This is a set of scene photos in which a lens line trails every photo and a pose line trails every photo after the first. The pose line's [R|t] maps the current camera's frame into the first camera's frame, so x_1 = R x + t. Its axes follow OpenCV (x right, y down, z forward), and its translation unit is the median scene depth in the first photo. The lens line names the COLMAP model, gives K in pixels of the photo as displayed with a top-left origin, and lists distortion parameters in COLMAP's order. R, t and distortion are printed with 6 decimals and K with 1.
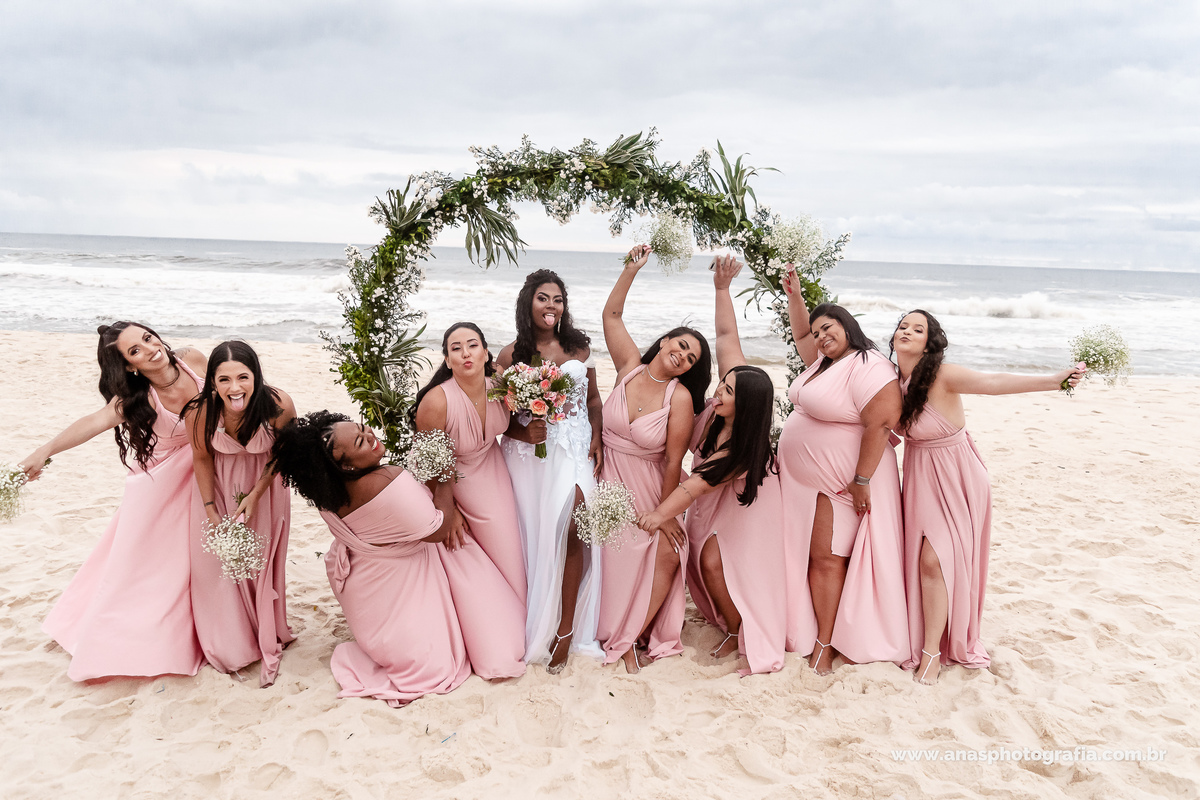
lens RADIAL K [[1073.0, 0, 615.6], [0, 1073.0, 386.2], [0, 0, 1]] dist [-0.025865, 0.032812]
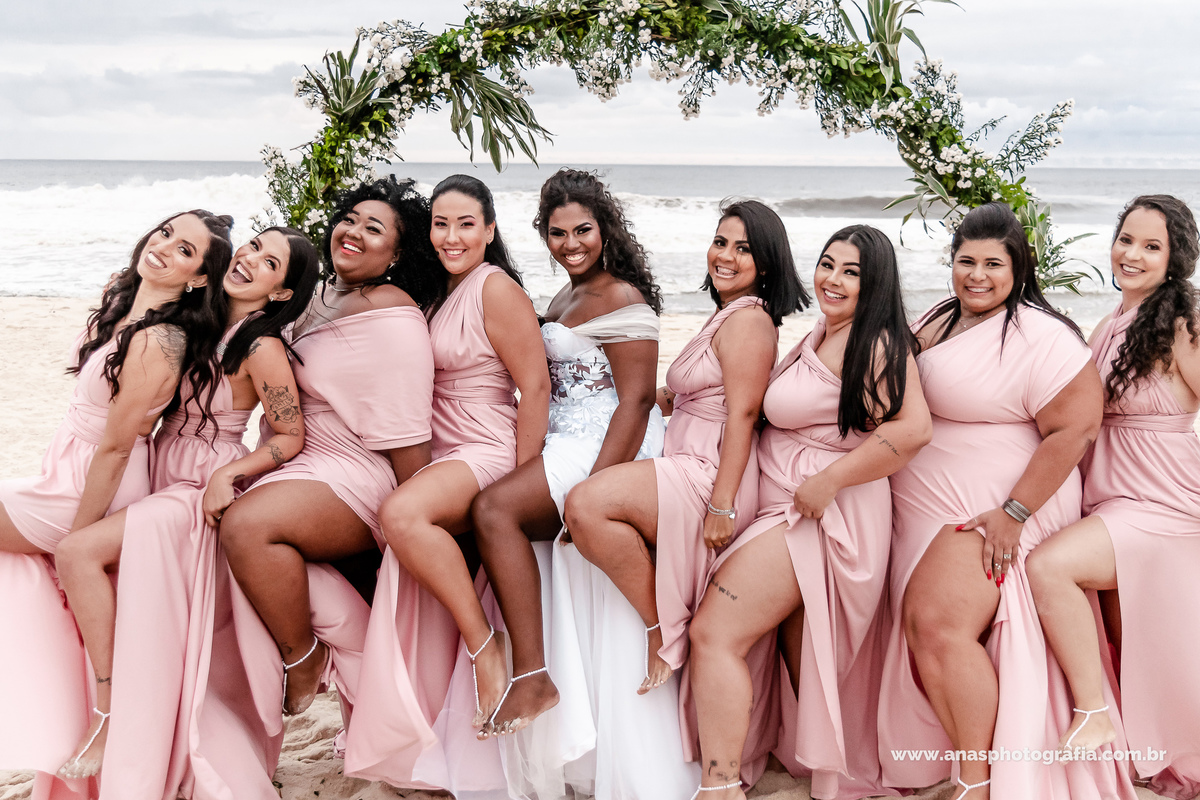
lens RADIAL K [[1496.8, 0, 597.9], [0, 1496.8, 387.0], [0, 0, 1]] dist [-0.025003, 0.000000]
pose [[0.998664, -0.018924, -0.048085, -0.014526], [0.020164, 0.999473, 0.025446, -0.006862], [0.047578, -0.026381, 0.998519, 0.129461]]
